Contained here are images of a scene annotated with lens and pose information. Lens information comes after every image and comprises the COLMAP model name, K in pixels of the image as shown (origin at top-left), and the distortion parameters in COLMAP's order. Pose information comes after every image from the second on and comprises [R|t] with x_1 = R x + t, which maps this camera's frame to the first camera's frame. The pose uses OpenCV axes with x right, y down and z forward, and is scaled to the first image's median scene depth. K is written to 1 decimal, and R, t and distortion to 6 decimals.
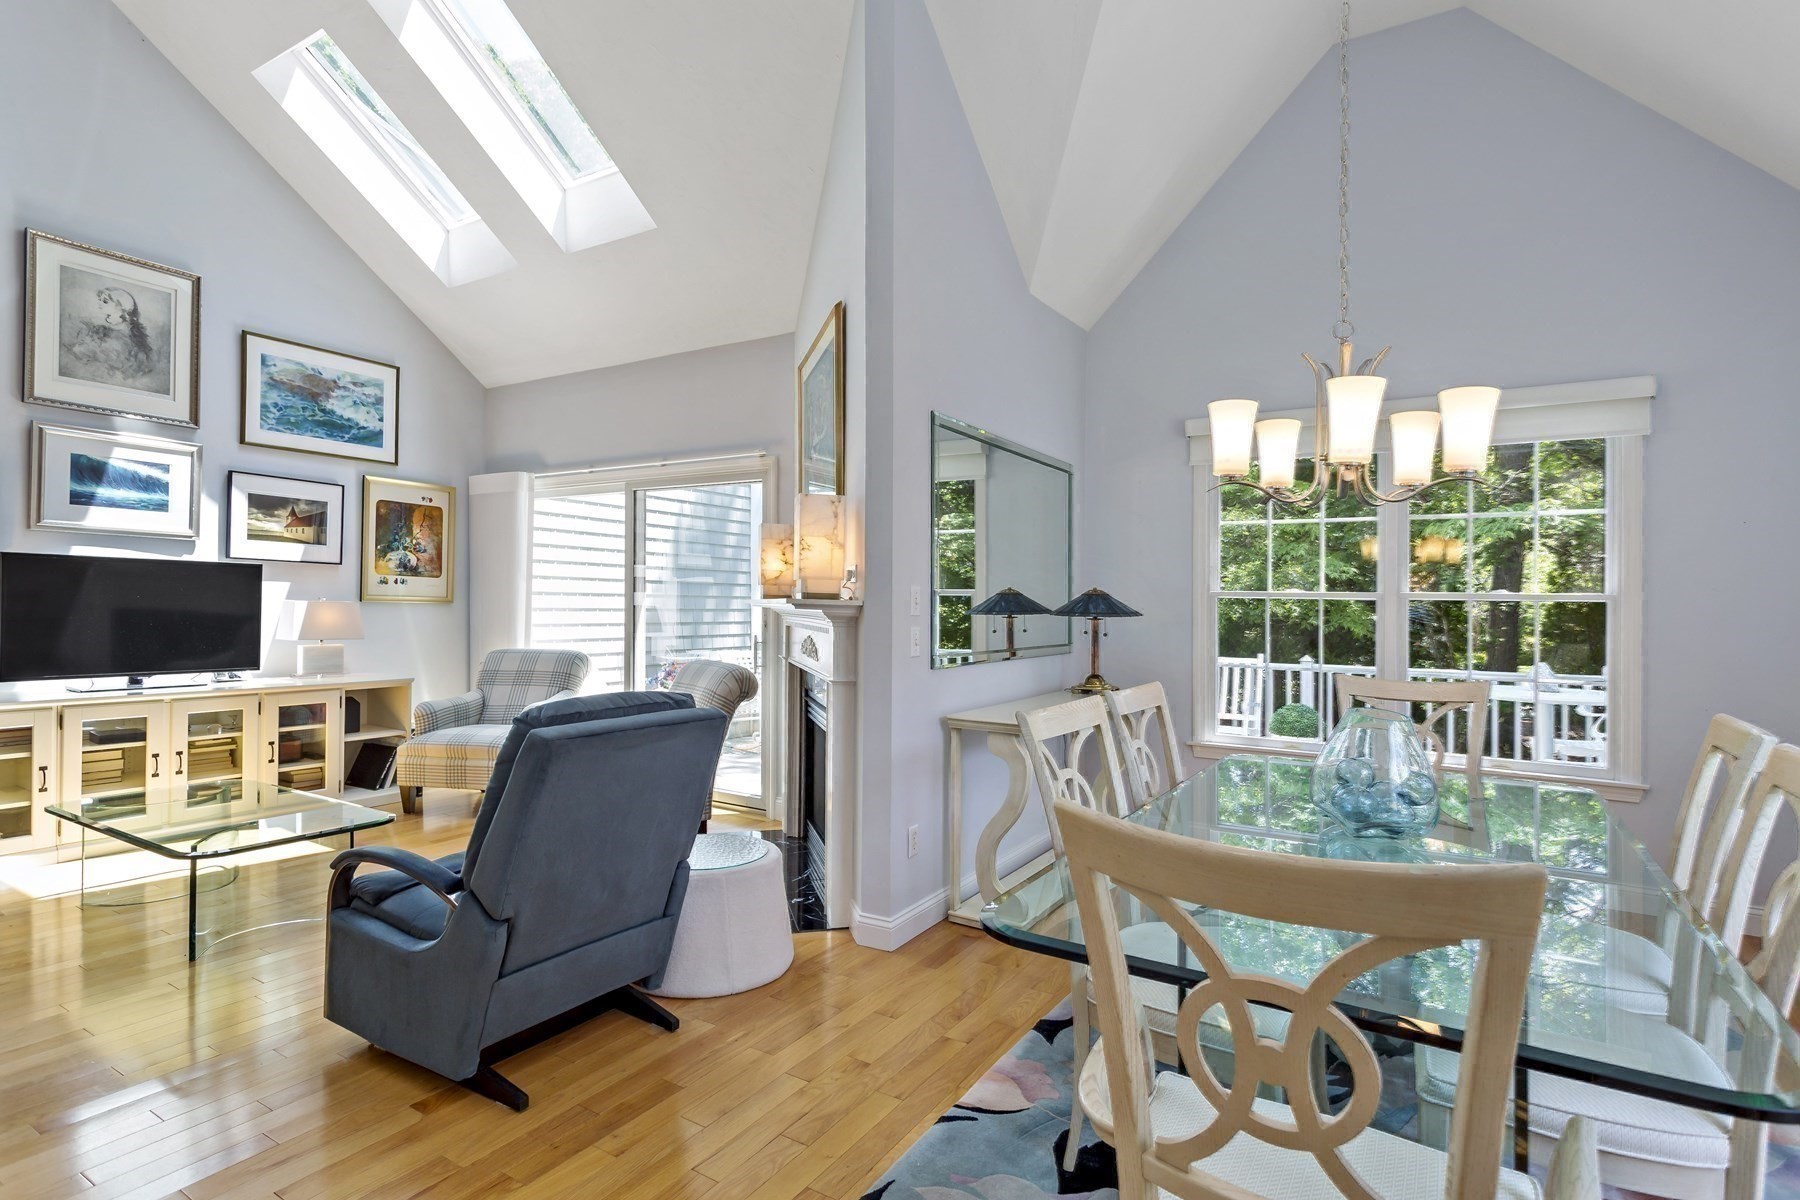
lens RADIAL K [[893.0, 0, 907.7], [0, 893.0, 600.7], [0, 0, 1]] dist [-0.009073, 0.004218]
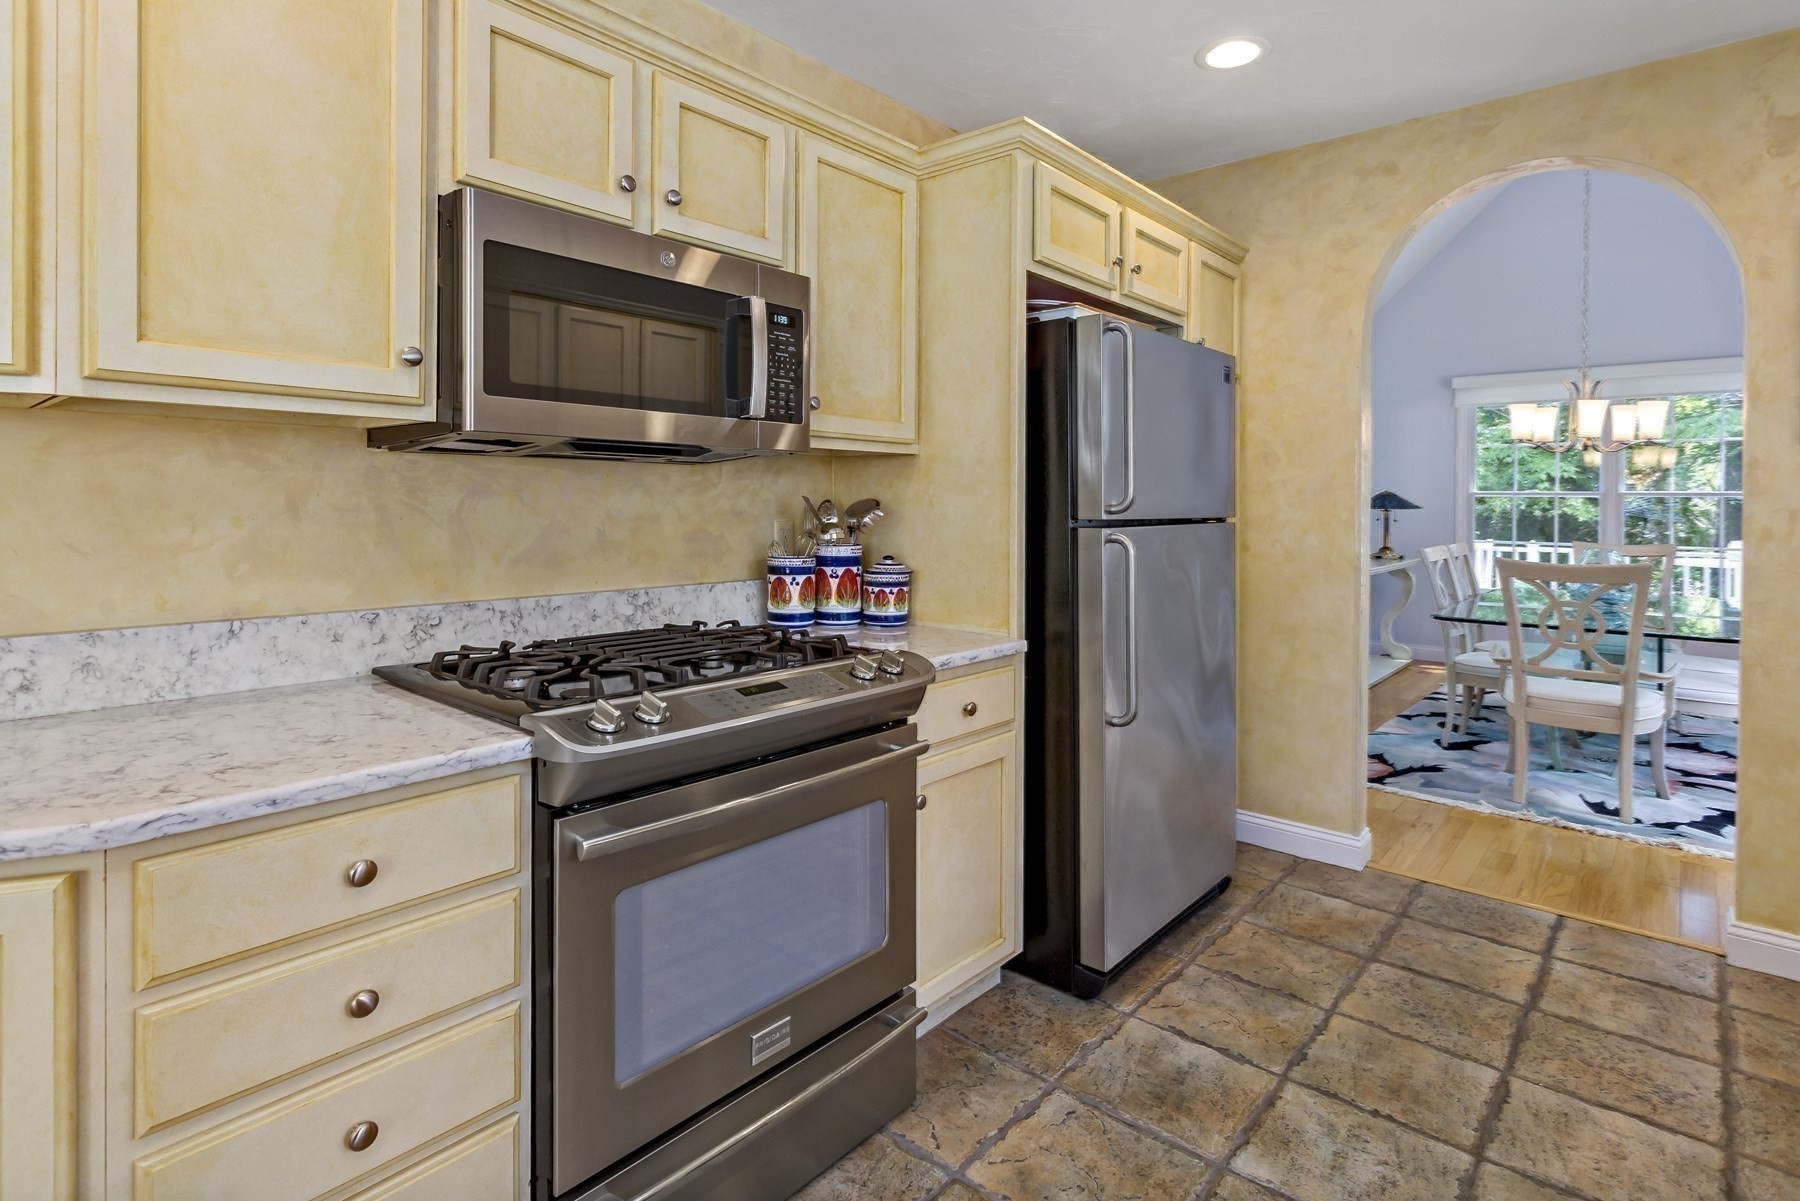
lens RADIAL K [[893.0, 0, 866.2], [0, 893.0, 506.1], [0, 0, 1]] dist [-0.009073, 0.004218]
pose [[0.979580, -0.005580, -0.200976, -0.712379], [0.006538, 0.999970, 0.004100, 0.000976], [0.200947, -0.005331, 0.979588, -1.330798]]
